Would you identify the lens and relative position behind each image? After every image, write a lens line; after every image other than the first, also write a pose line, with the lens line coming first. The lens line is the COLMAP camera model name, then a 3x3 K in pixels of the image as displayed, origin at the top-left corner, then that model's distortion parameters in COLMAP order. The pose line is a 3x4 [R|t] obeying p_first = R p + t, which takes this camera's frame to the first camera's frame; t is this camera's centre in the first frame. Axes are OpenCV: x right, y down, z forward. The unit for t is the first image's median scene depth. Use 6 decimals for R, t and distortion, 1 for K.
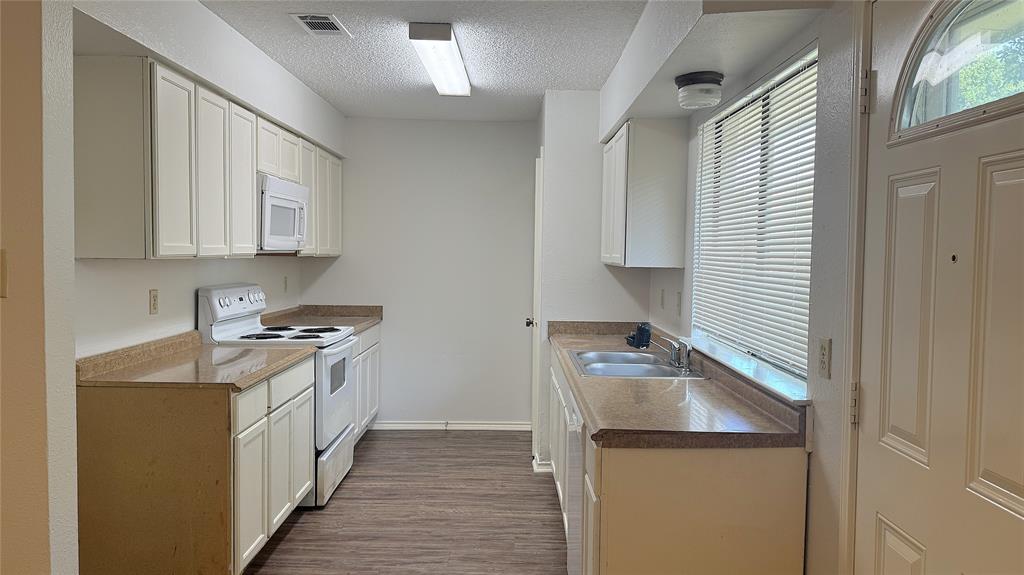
lens RADIAL K [[736.3, 0, 514.1], [0, 736.3, 289.2], [0, 0, 1]] dist [0.094840, 0.000720]
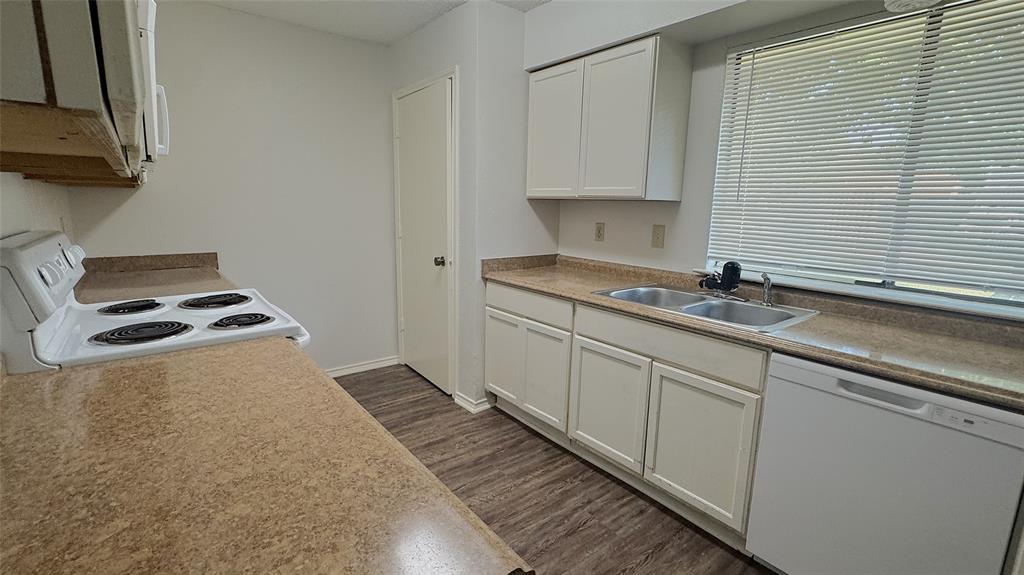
lens RADIAL K [[461.4, 0, 510.2], [0, 461.4, 289.4], [0, 0, 1]] dist [0.001464, 0.000093]
pose [[0.788662, -0.114813, 0.604011, -0.323340], [0.022410, 0.987125, 0.158375, -0.012797], [-0.614418, -0.111368, 0.781081, 0.579616]]
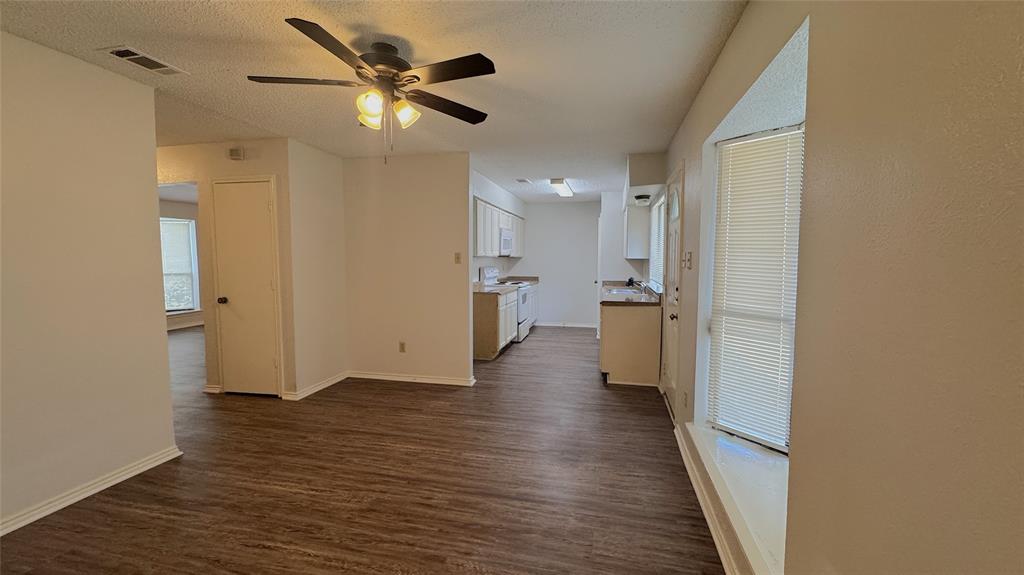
lens RADIAL K [[418.3, 0, 507.9], [0, 418.3, 289.7], [0, 0, 1]] dist [-0.001235, -0.000037]
pose [[0.972236, 0.007486, -0.233884, 0.076796], [-0.002038, 0.999721, 0.023523, 0.046528], [0.233995, -0.022394, 0.971980, -0.581732]]
